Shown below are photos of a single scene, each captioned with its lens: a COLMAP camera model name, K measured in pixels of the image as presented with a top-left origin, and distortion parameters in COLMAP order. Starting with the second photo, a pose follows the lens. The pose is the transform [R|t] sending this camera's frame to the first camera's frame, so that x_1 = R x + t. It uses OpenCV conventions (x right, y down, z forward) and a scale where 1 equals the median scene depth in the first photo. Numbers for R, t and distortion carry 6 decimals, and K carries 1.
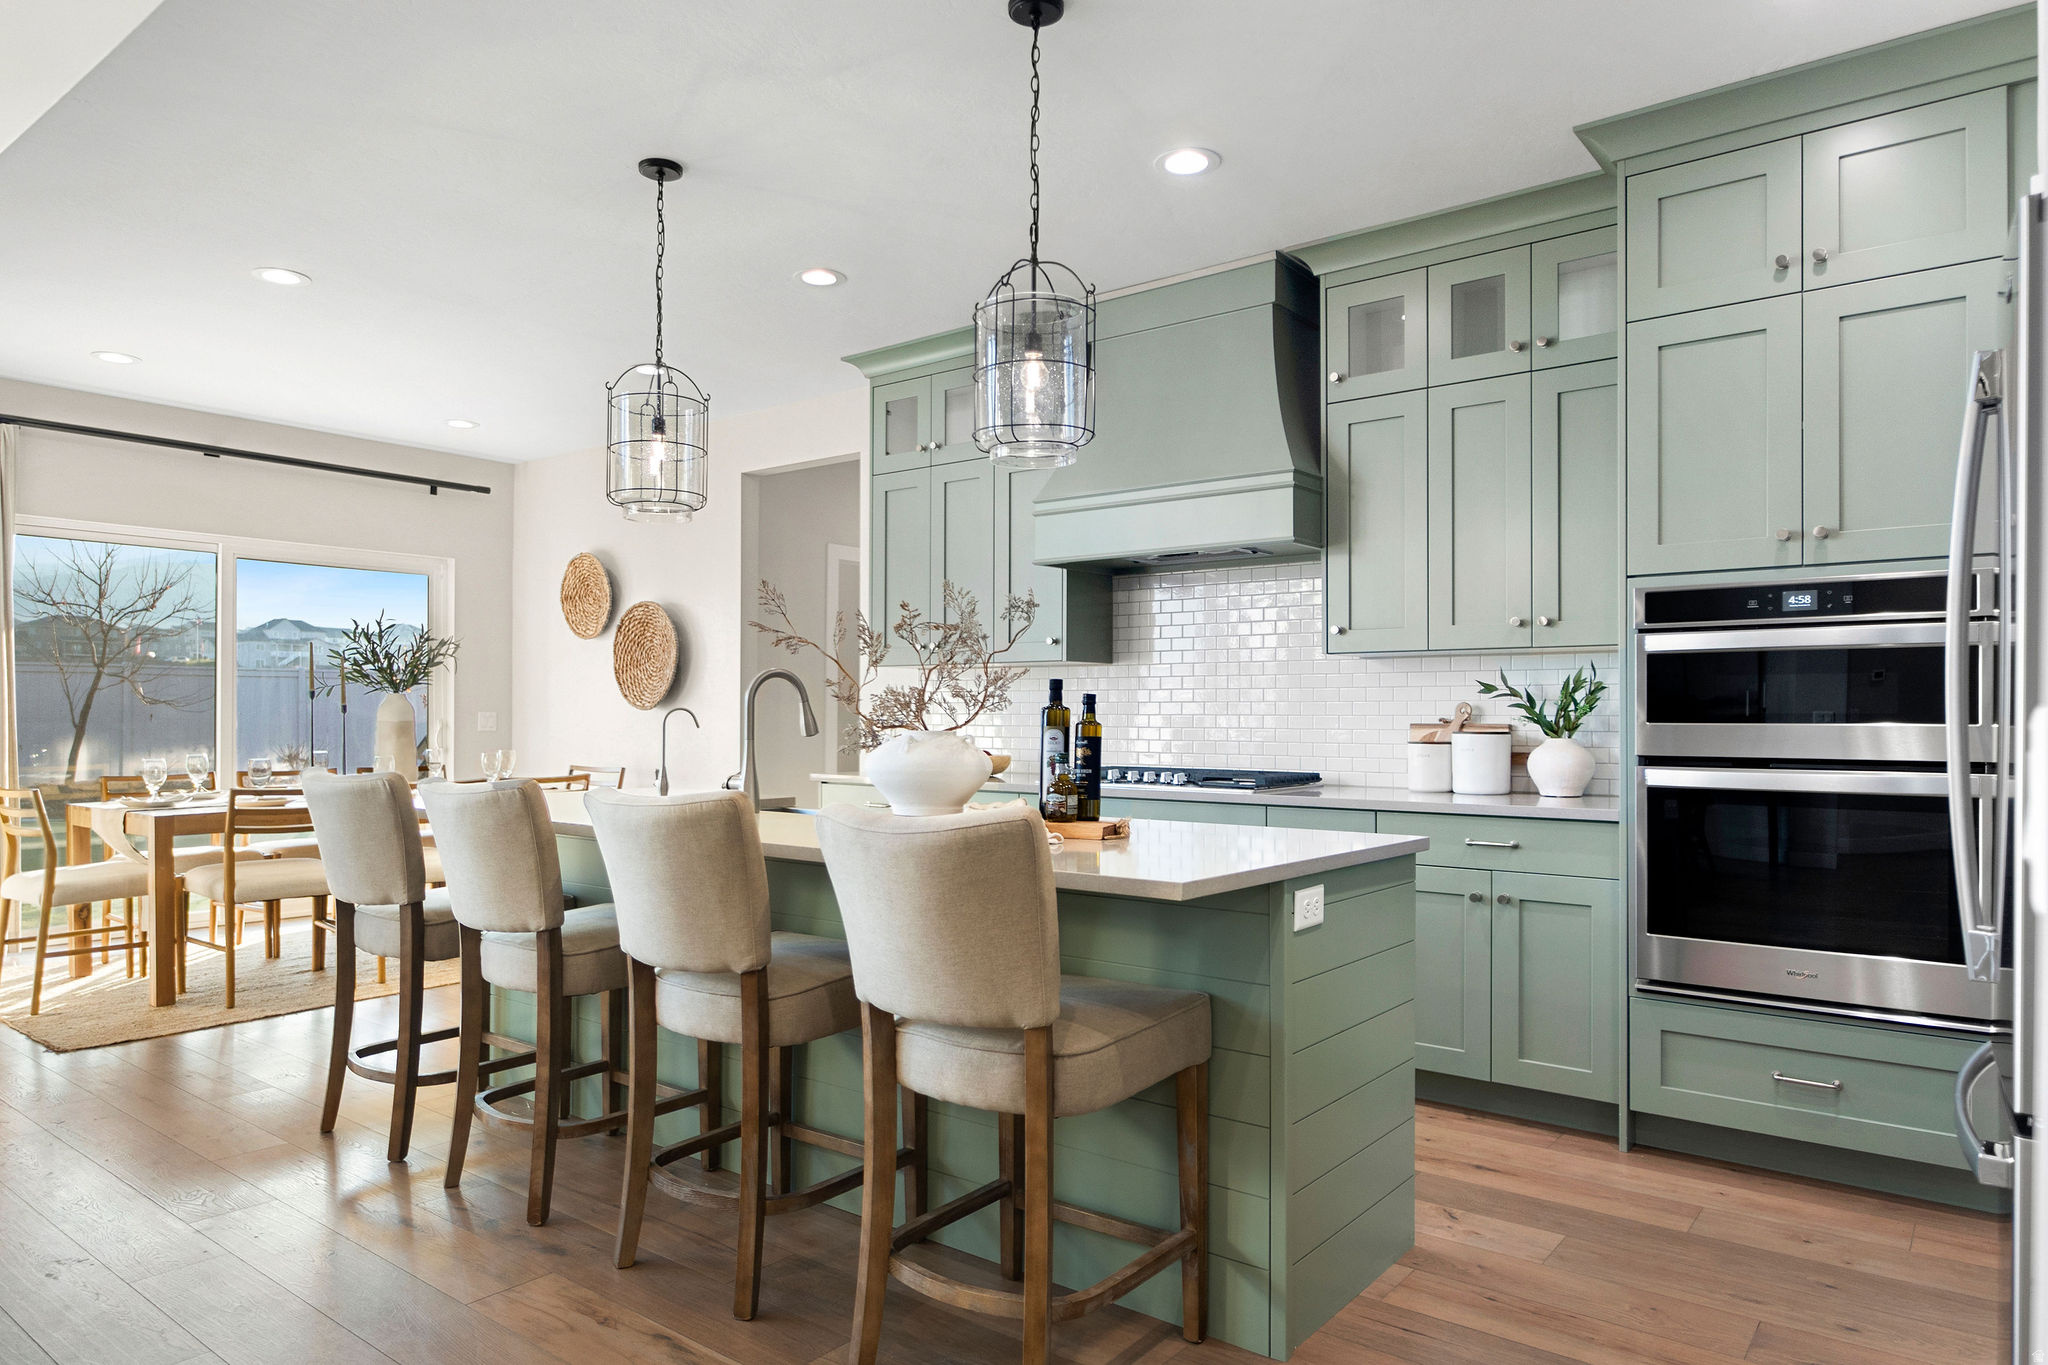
lens RADIAL K [[1274.7, 0, 1007.1], [0, 1274.7, 712.4], [0, 0, 1]] dist [-0.001334, 0.001197]
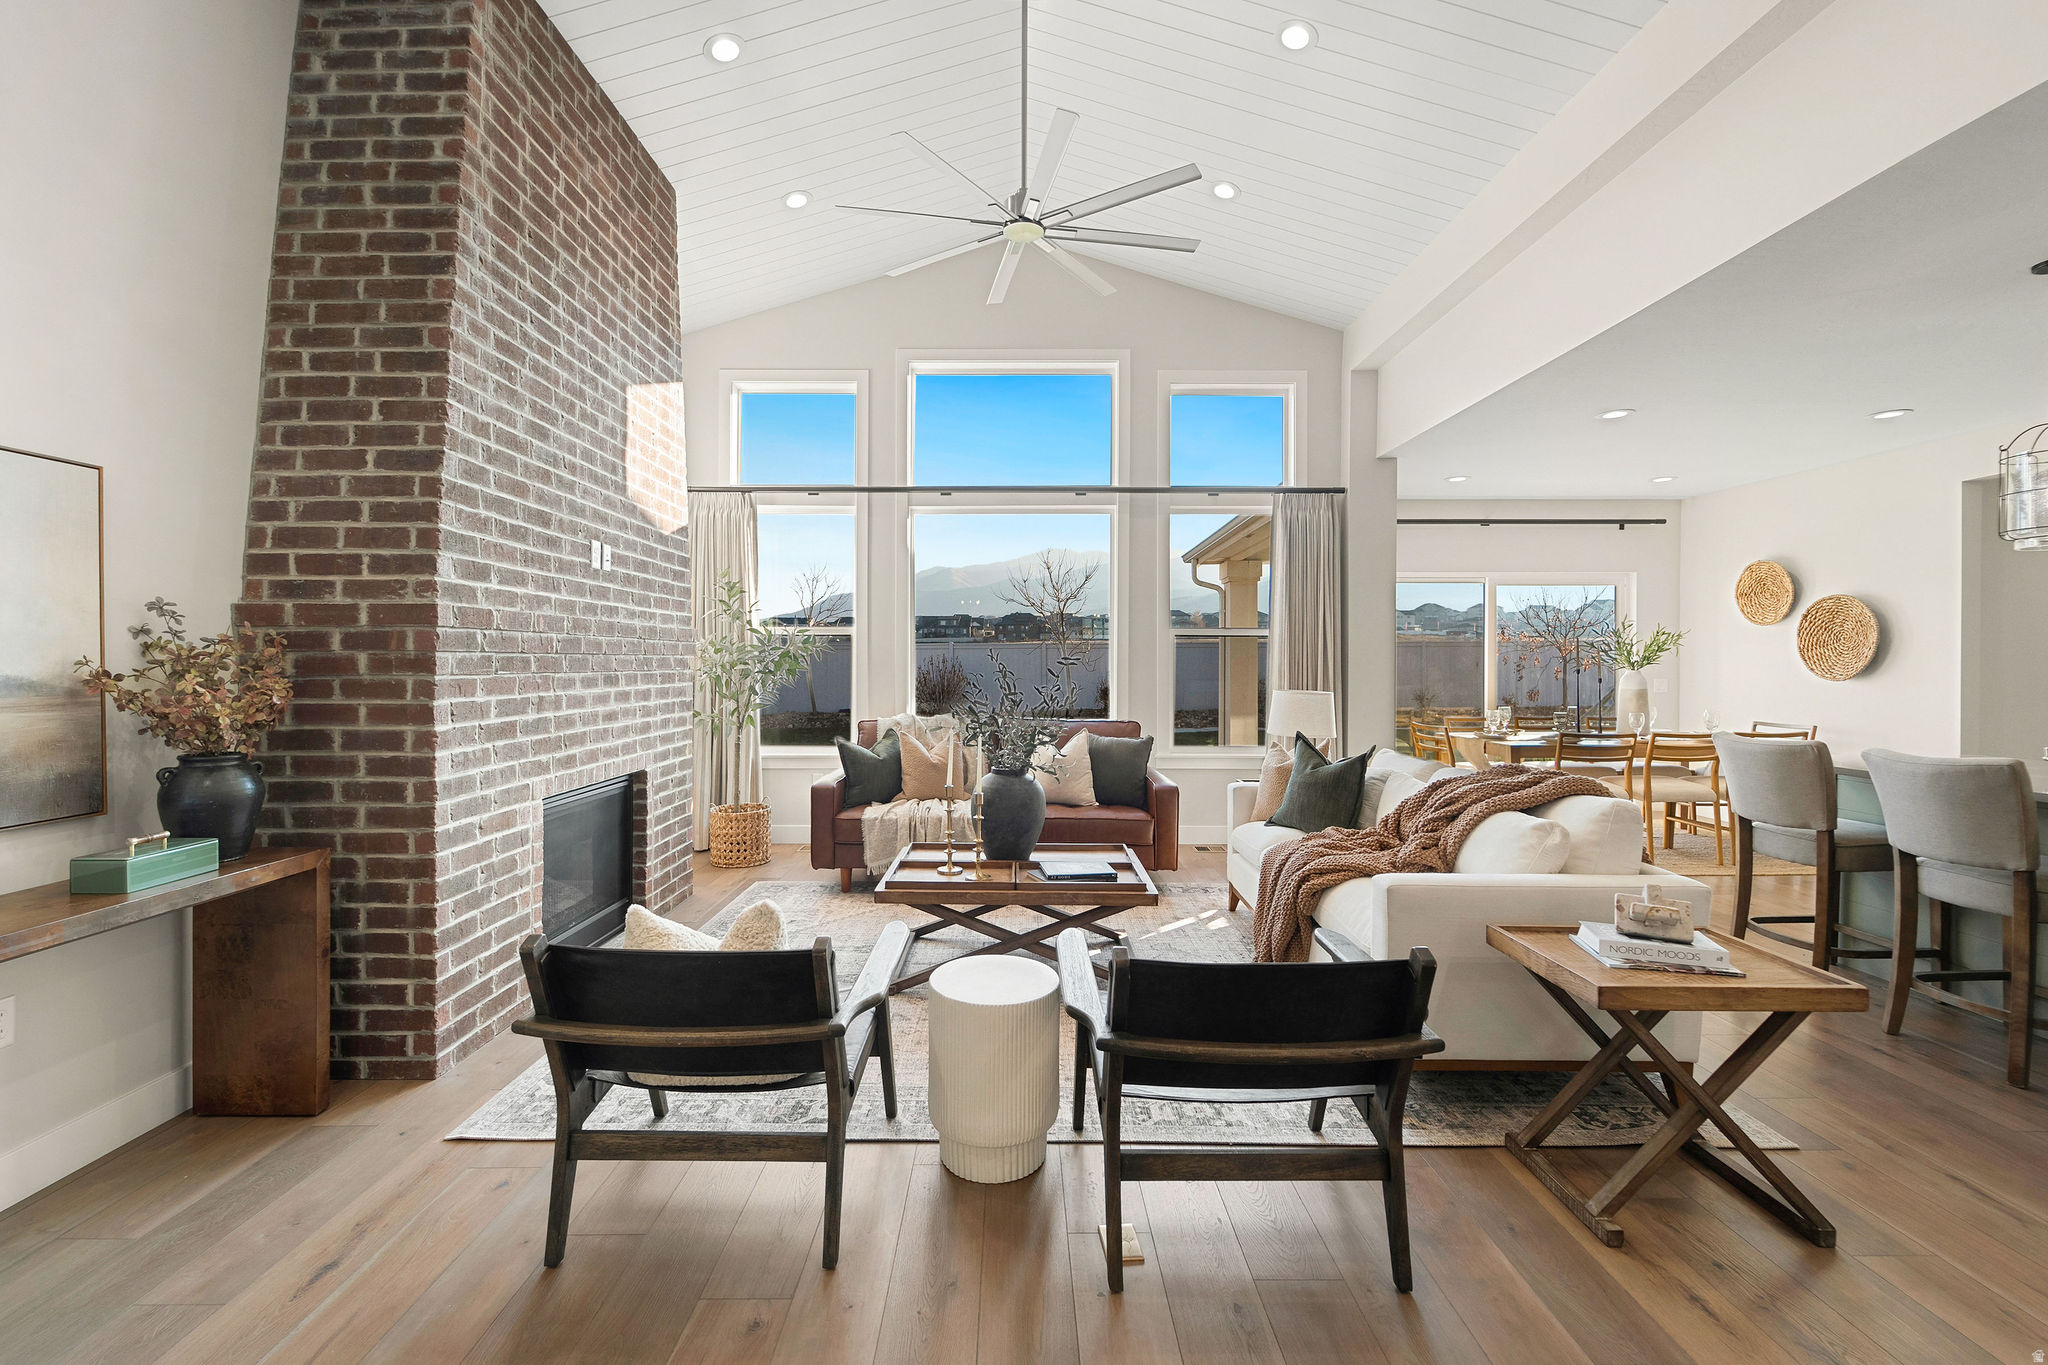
lens RADIAL K [[849.2, 0, 1015.9], [0, 849.2, 669.3], [0, 0, 1]] dist [-0.000107, -0.000325]
pose [[0.625678, 0.002285, -0.780078, -0.238212], [0.003623, 0.999976, 0.005835, -0.036933], [0.780073, -0.006477, 0.625655, -0.281385]]
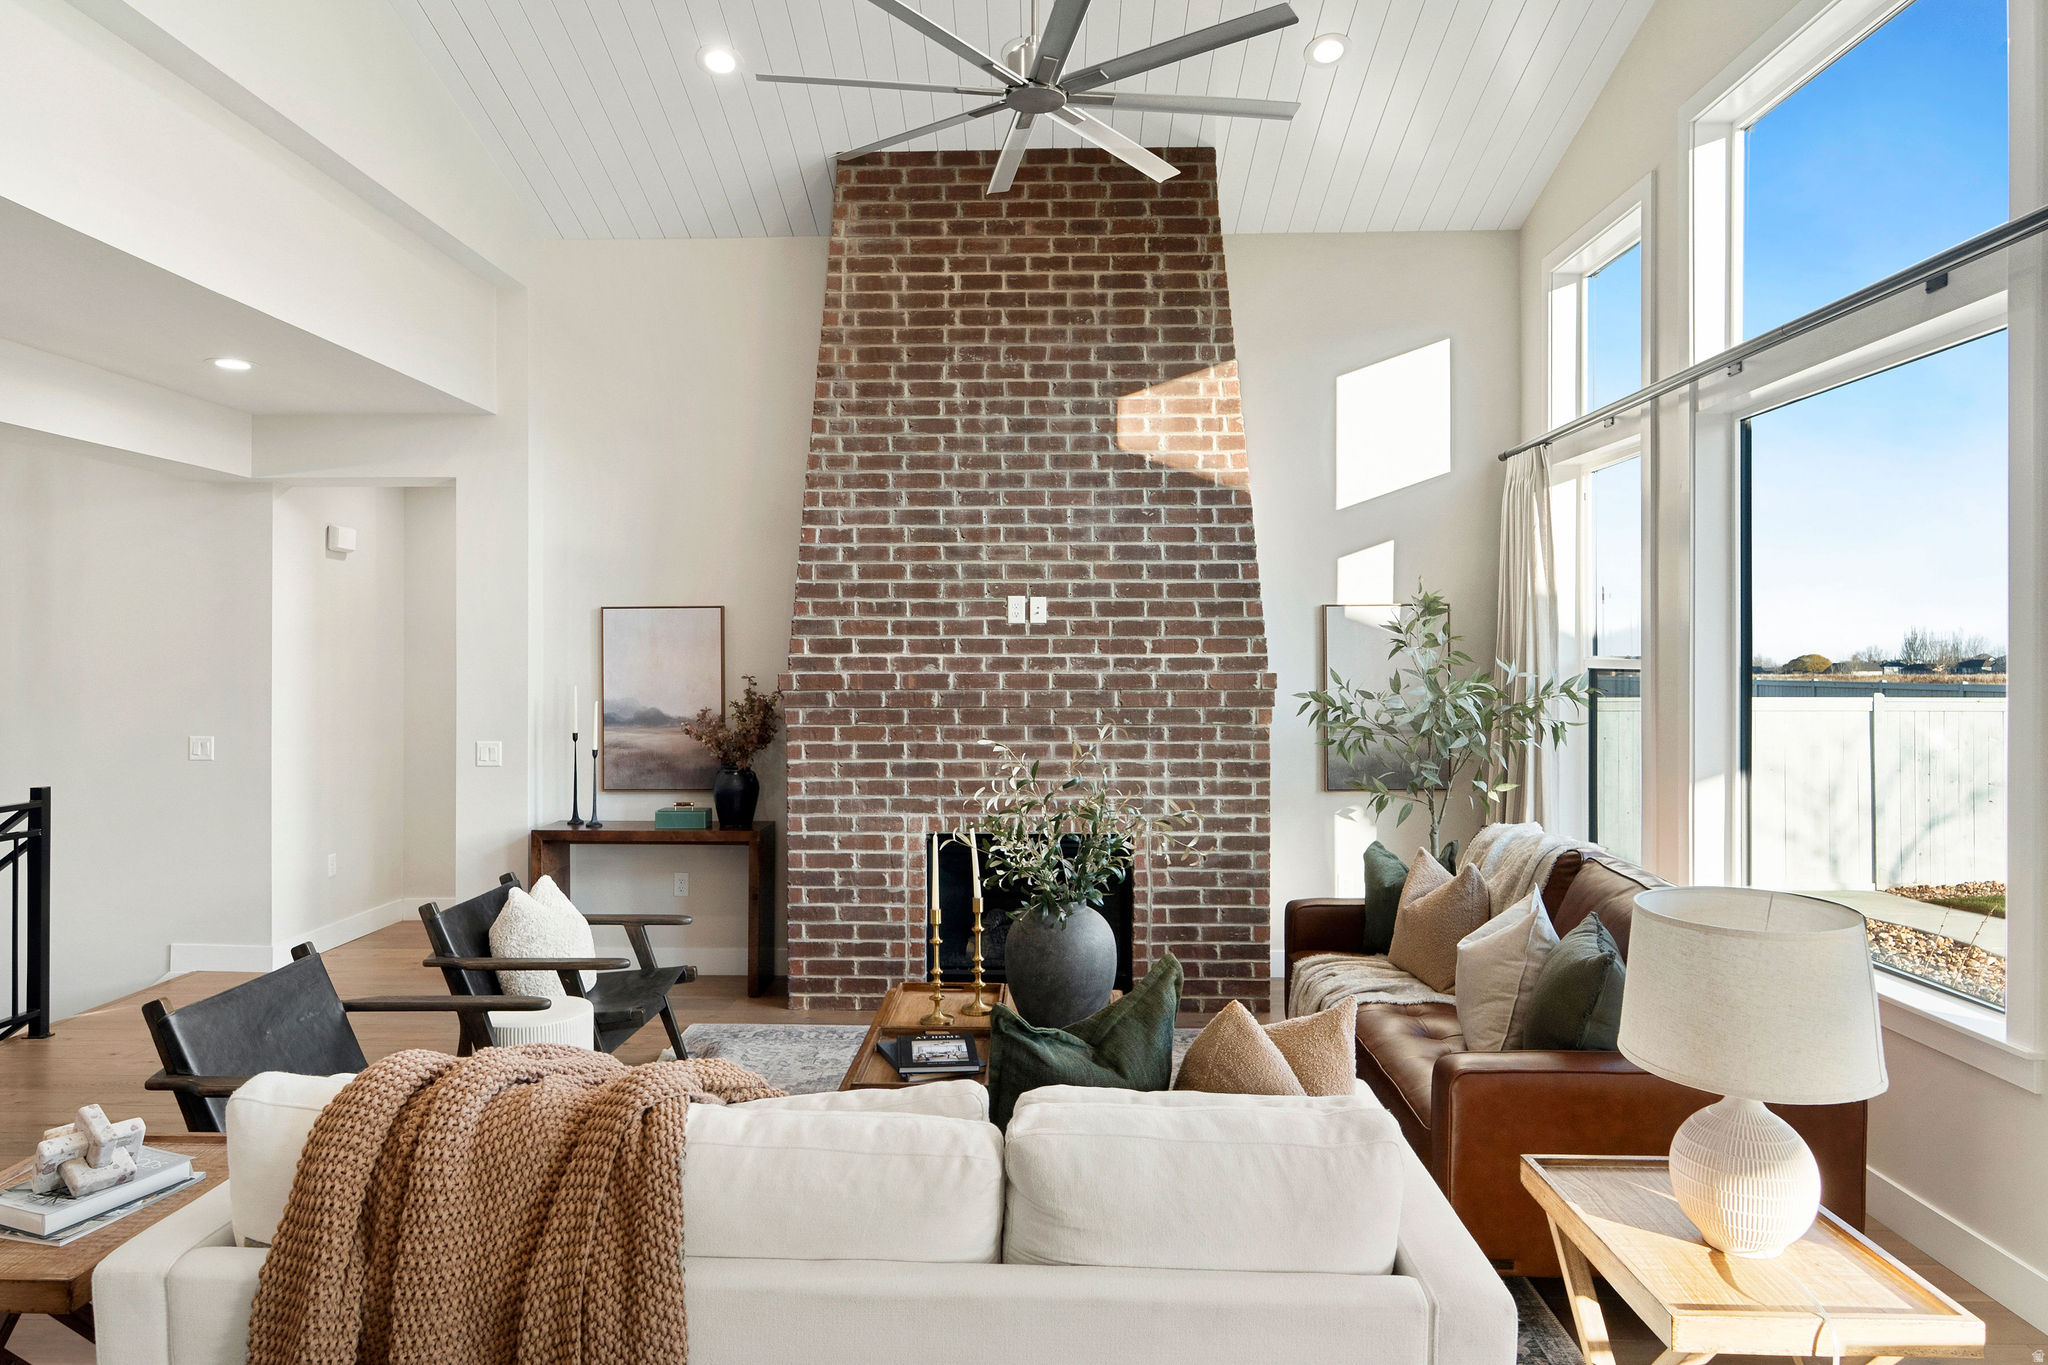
lens RADIAL K [[1240.3, 0, 1023.7], [0, 1240.3, 654.1], [0, 0, 1]] dist [-0.019373, 0.000378]
pose [[-0.795459, -0.006307, -0.605975, -0.411962], [-0.001093, 0.999959, -0.008973, -0.095119], [0.606007, -0.006475, -0.795433, 1.017047]]
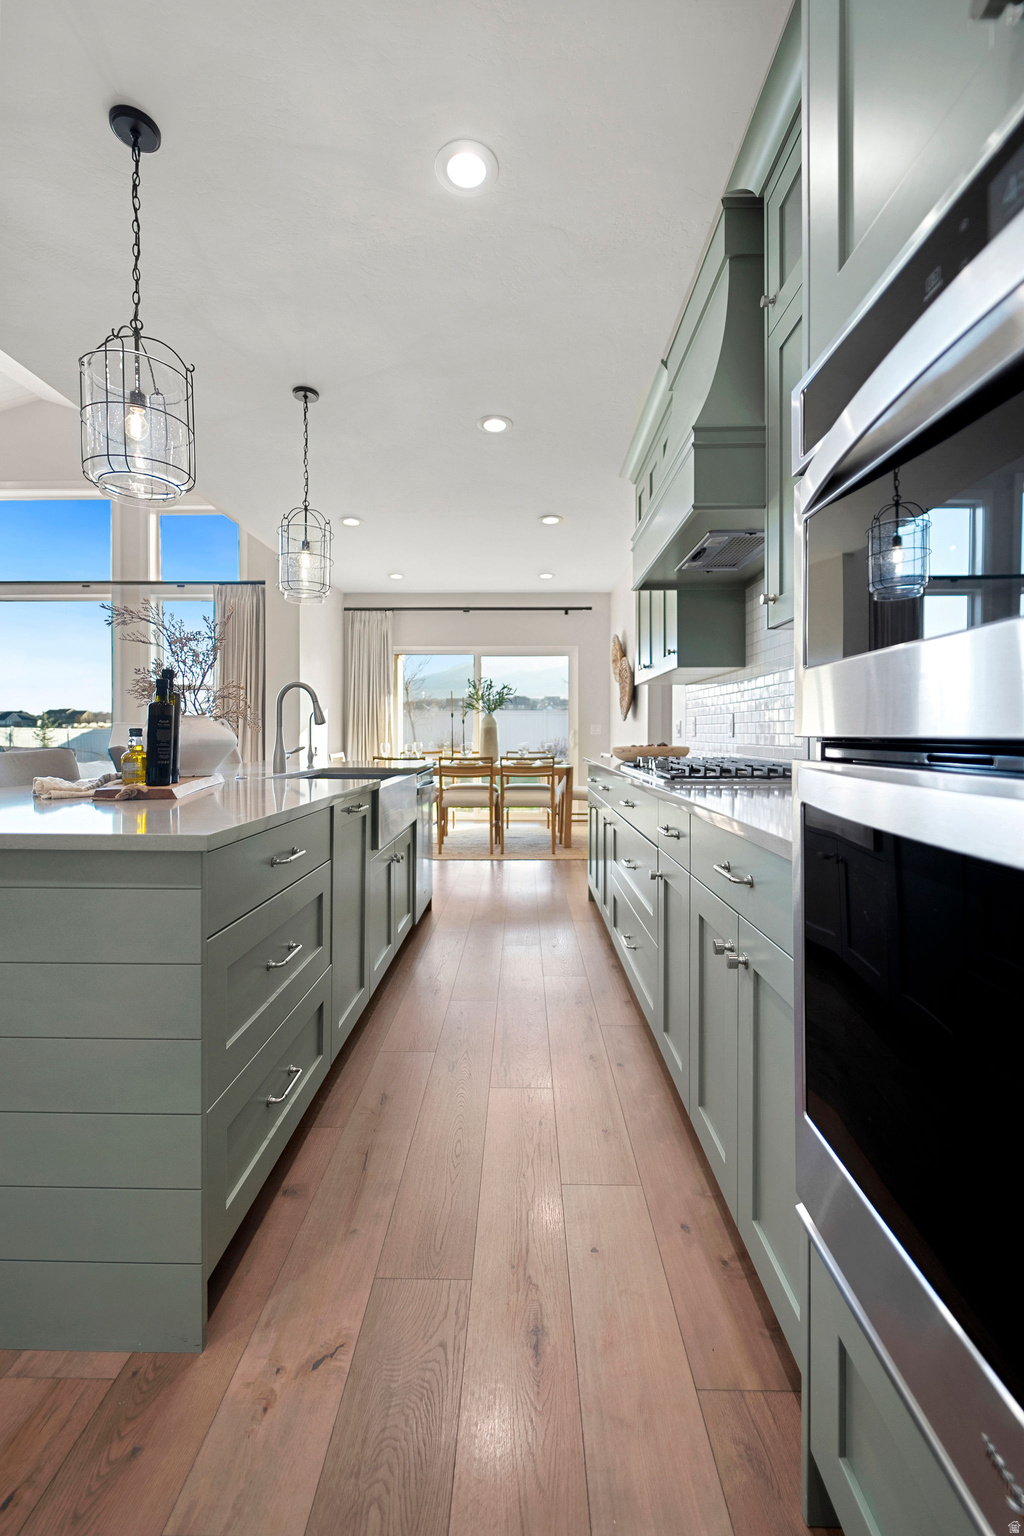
lens RADIAL K [[629.2, 0, 512.7], [0, 629.2, 738.2], [0, 0, 1]] dist [-0.002918, -0.000016]
pose [[0.612171, 0.003731, -0.790717, 0.511377], [0.001680, 0.999980, 0.006019, 0.026280], [0.790724, -0.005013, 0.612152, 0.634612]]
